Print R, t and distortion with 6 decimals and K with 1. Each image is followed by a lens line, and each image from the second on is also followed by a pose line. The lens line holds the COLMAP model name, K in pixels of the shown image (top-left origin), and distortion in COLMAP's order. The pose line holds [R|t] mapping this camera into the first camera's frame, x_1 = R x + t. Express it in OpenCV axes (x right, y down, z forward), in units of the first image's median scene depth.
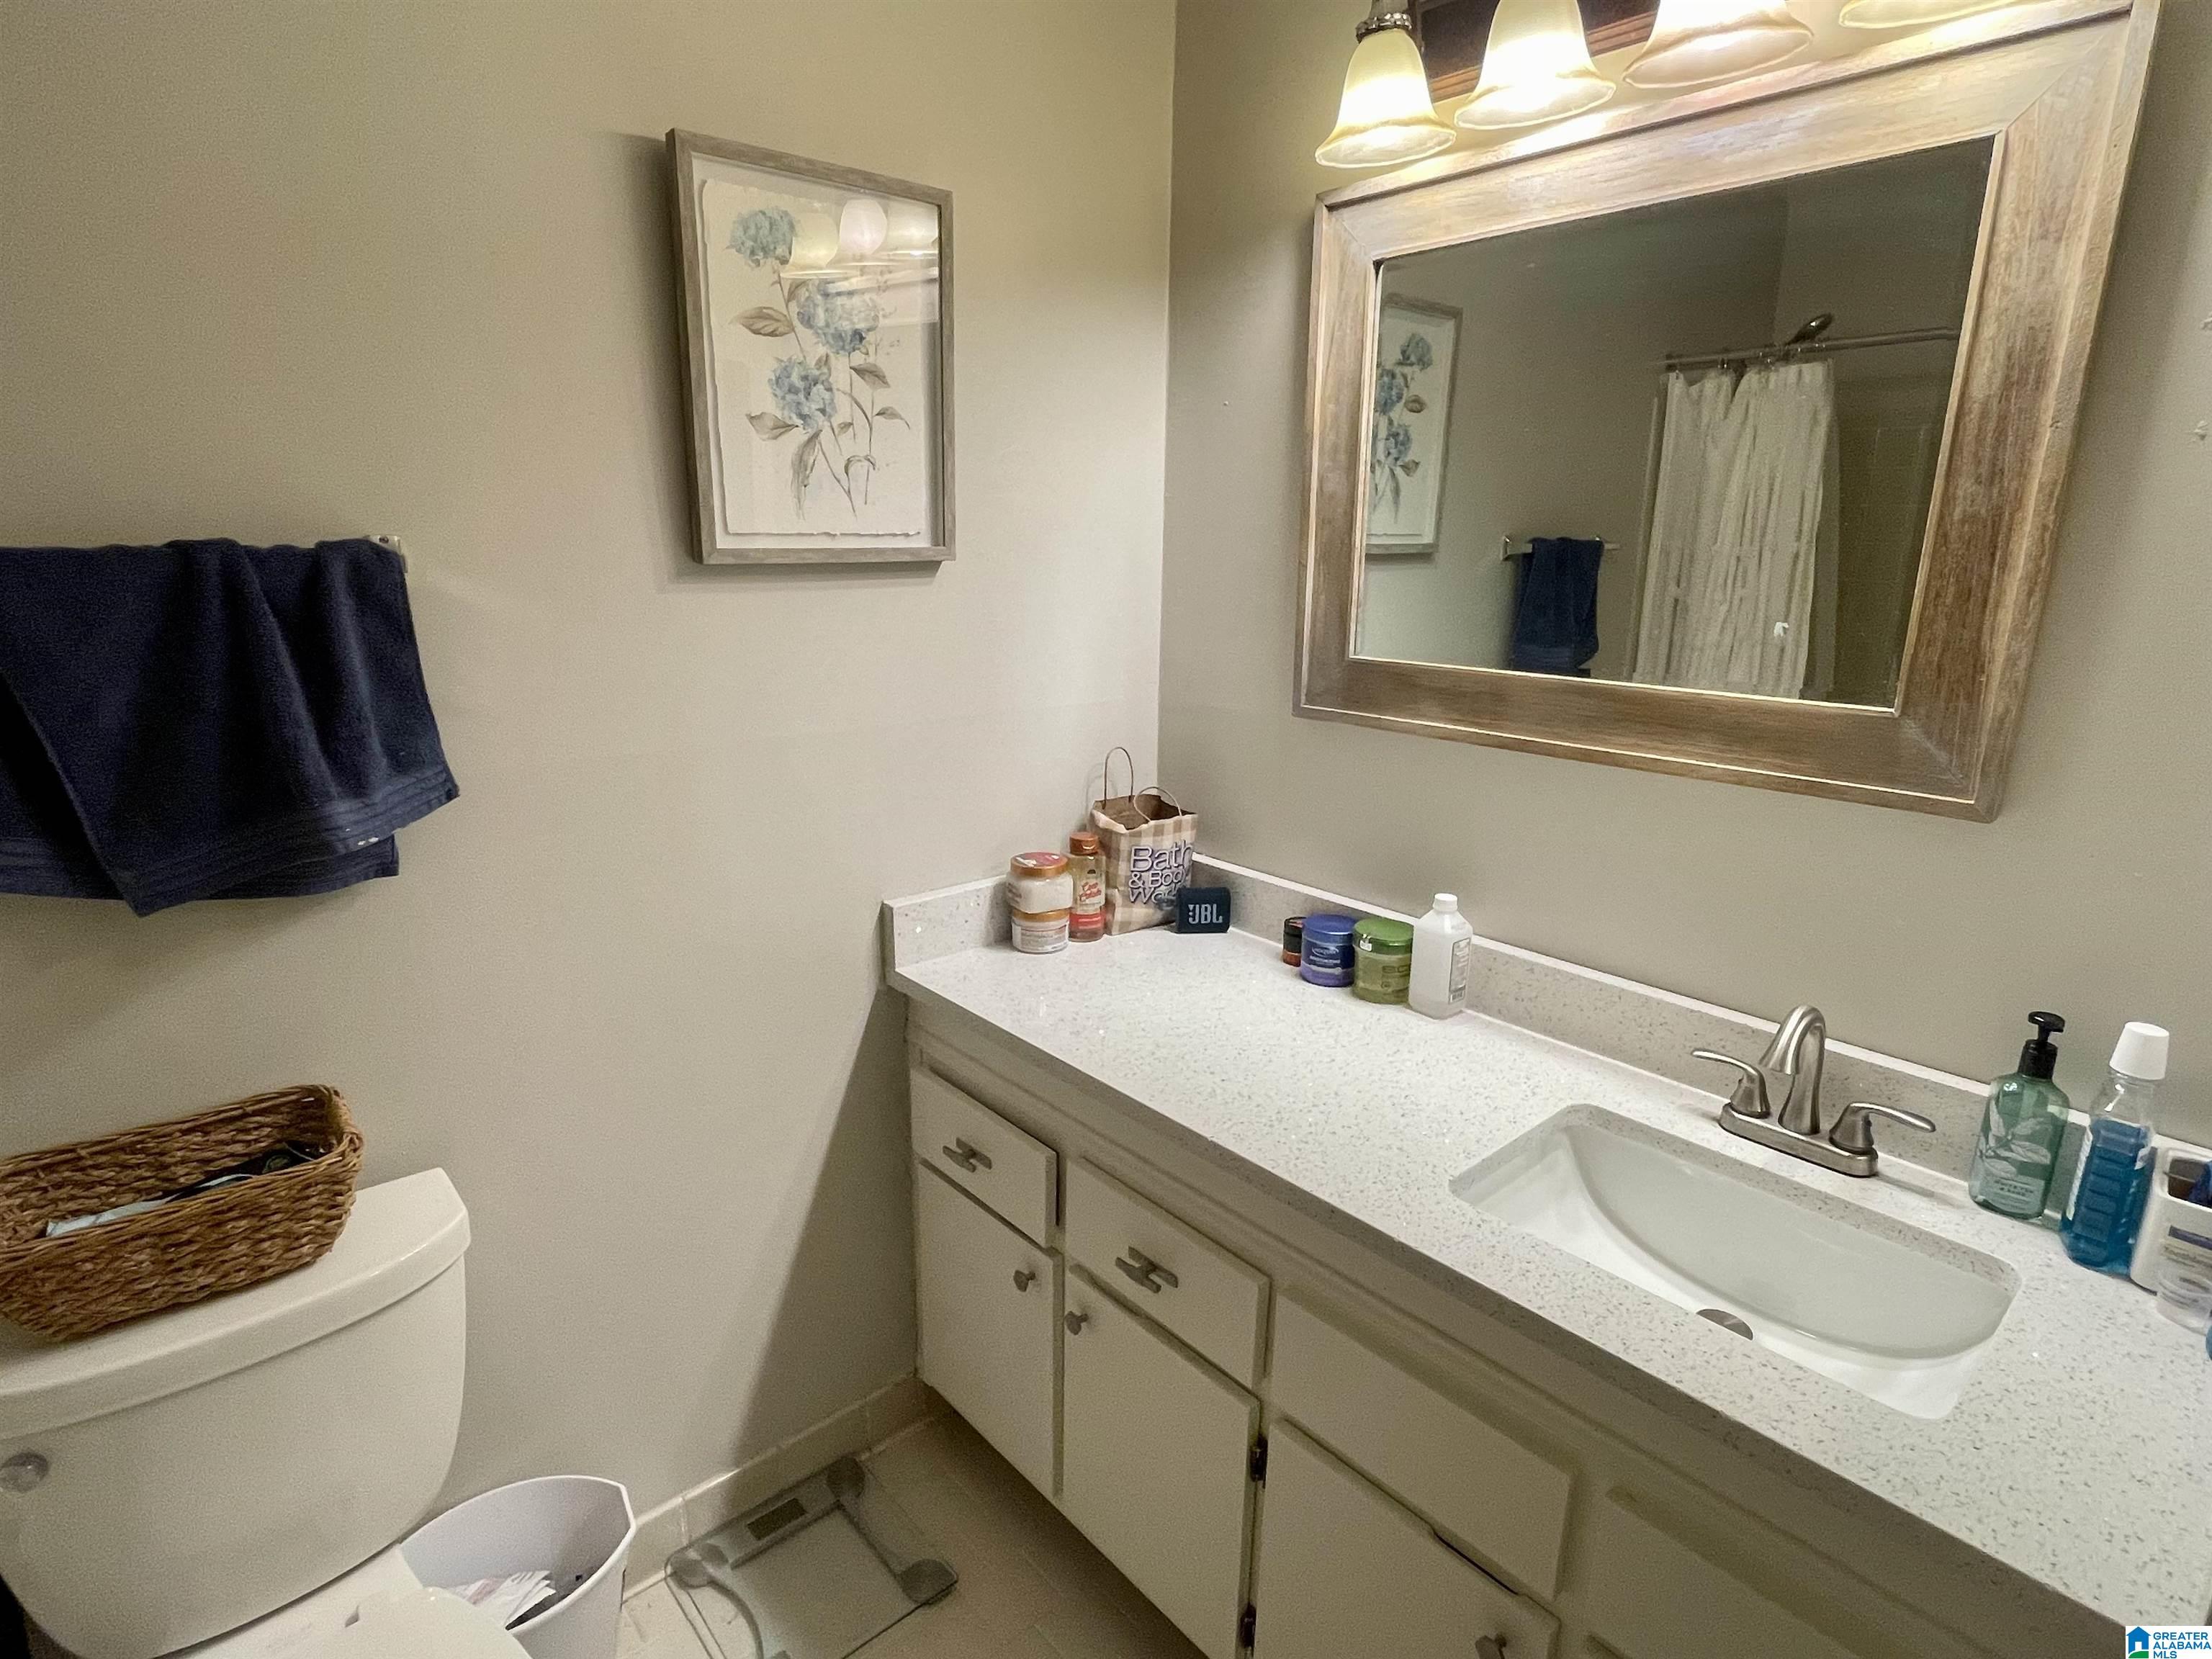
lens RADIAL K [[1138.0, 0, 1106.0], [0, 1138.0, 829.5], [0, 0, 1]] dist [-0.003832, -0.000366]
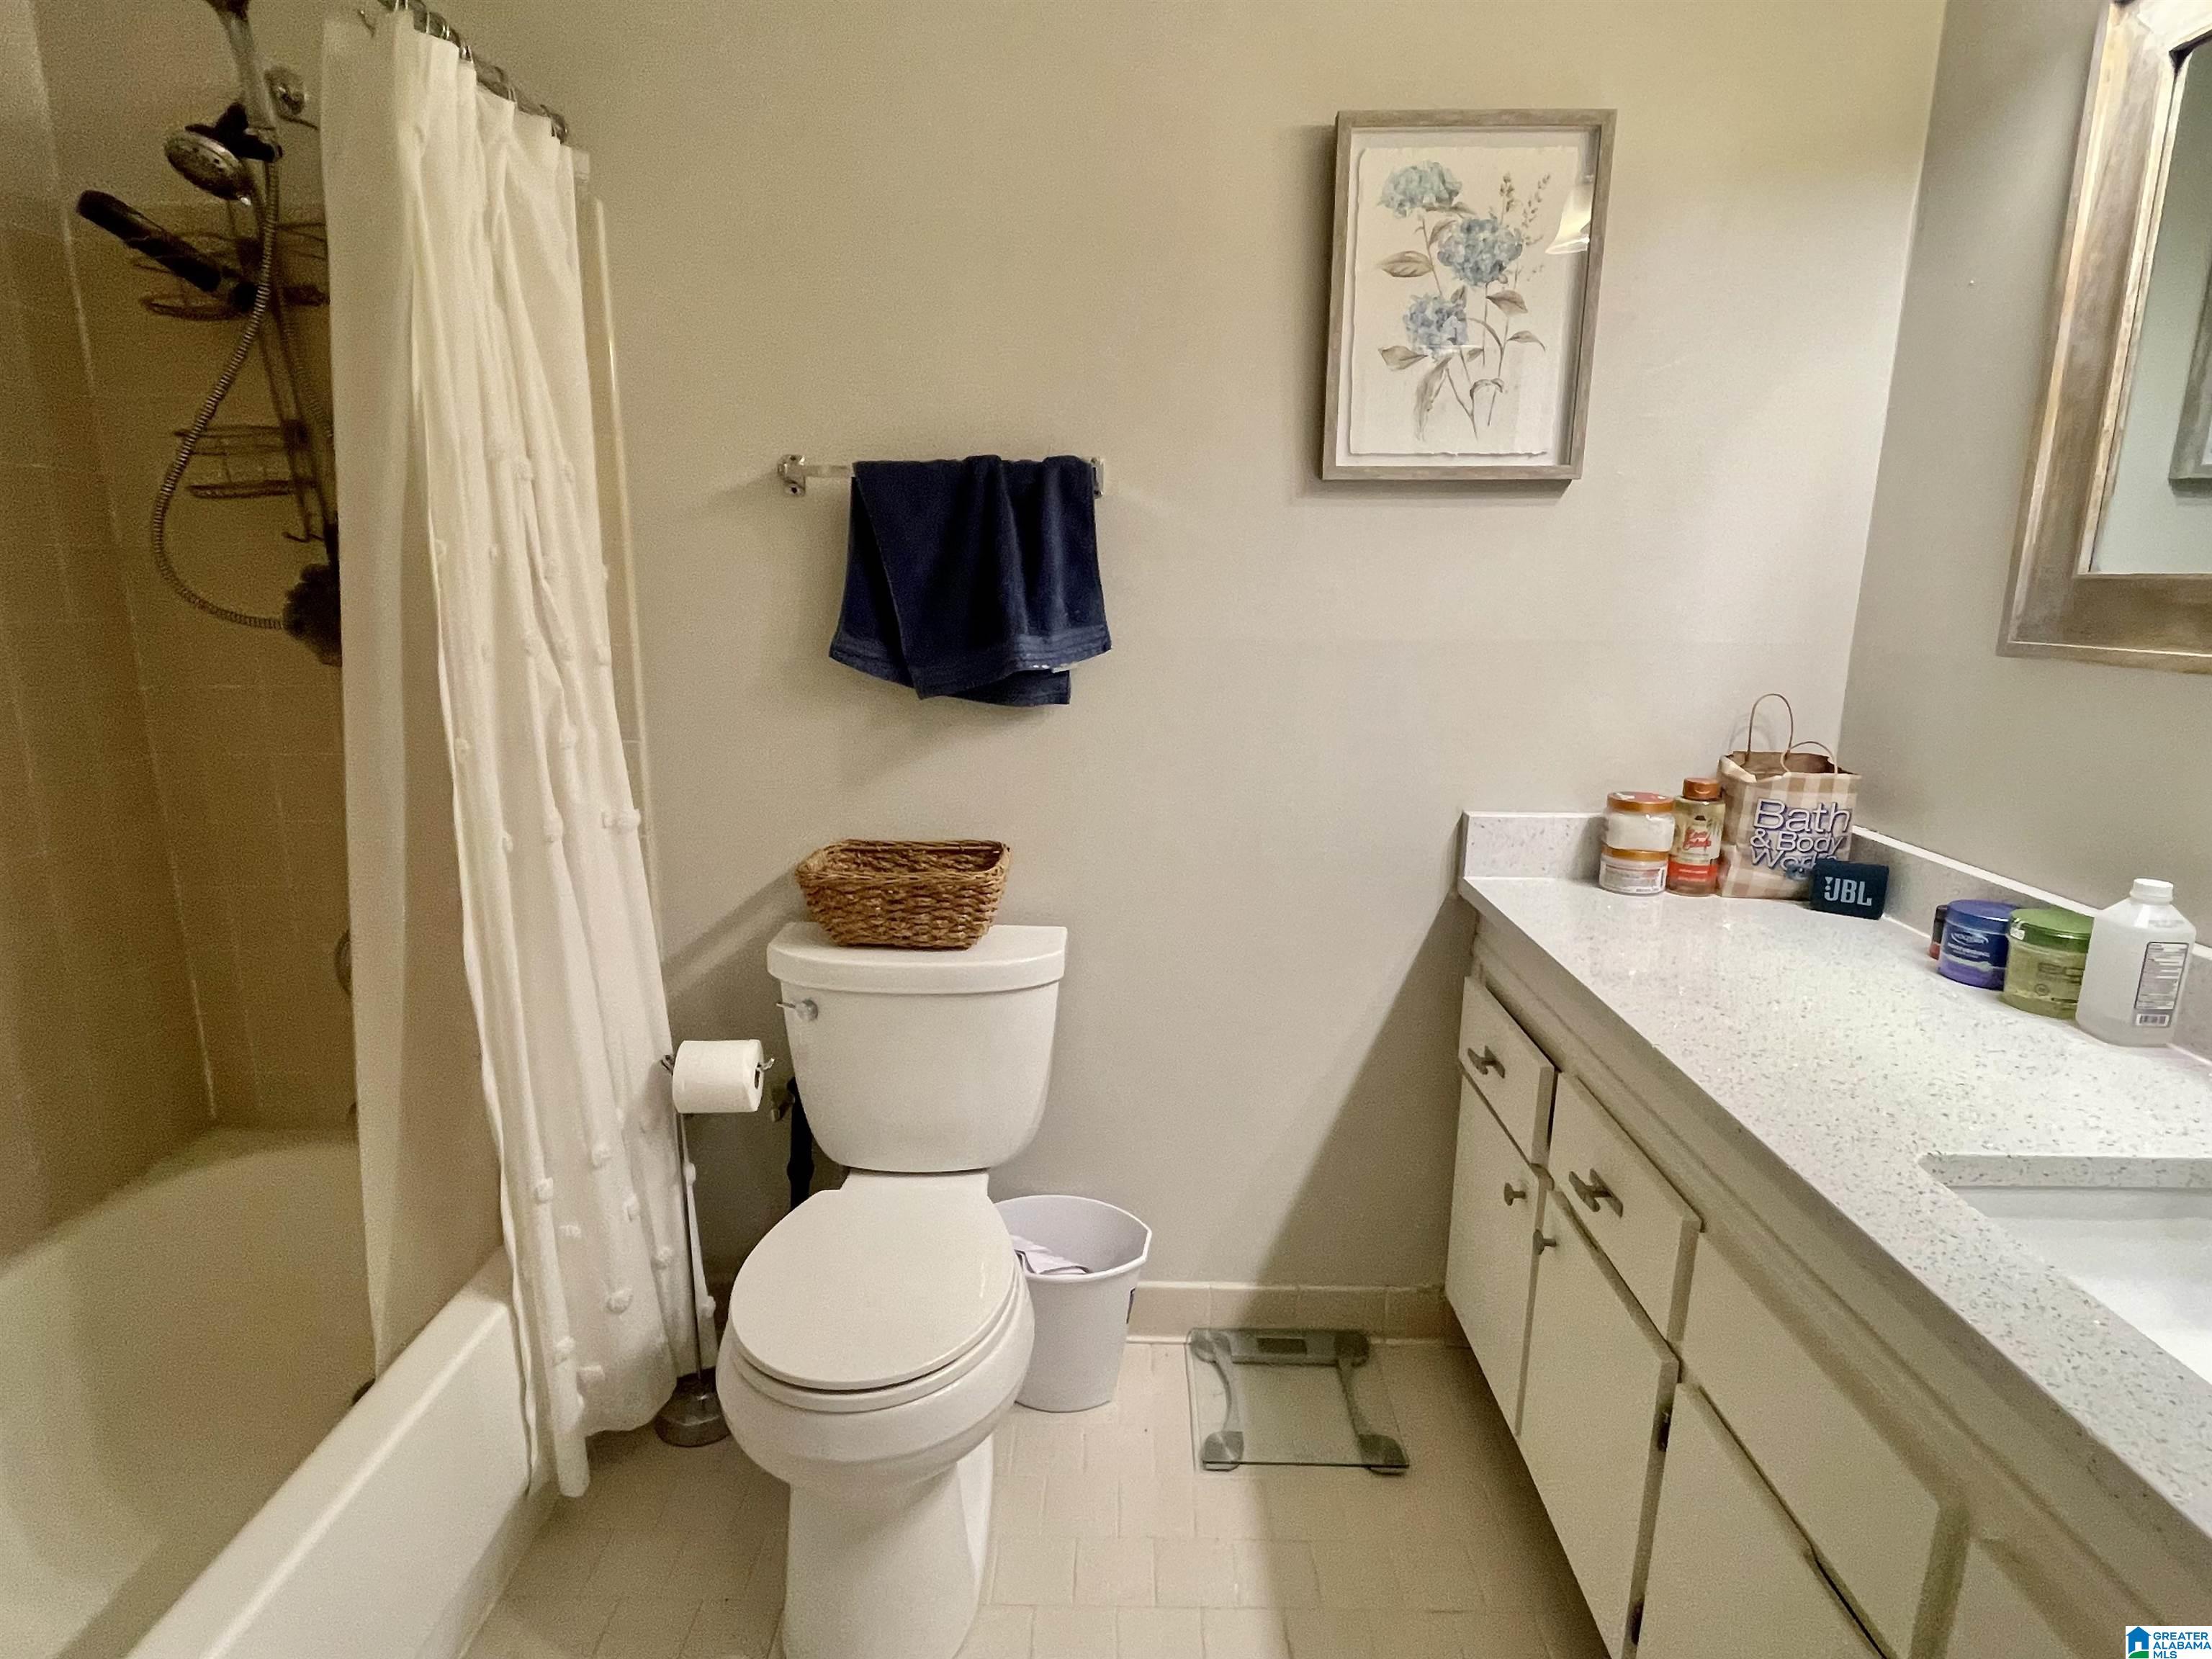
lens RADIAL K [[1138.0, 0, 1106.0], [0, 1138.0, 829.5], [0, 0, 1]] dist [-0.003832, -0.000366]
pose [[0.740472, 0.139710, -0.657406, 0.270963], [-0.164759, 0.986042, 0.023975, 0.118158], [0.651580, 0.090561, 0.753155, -0.001095]]
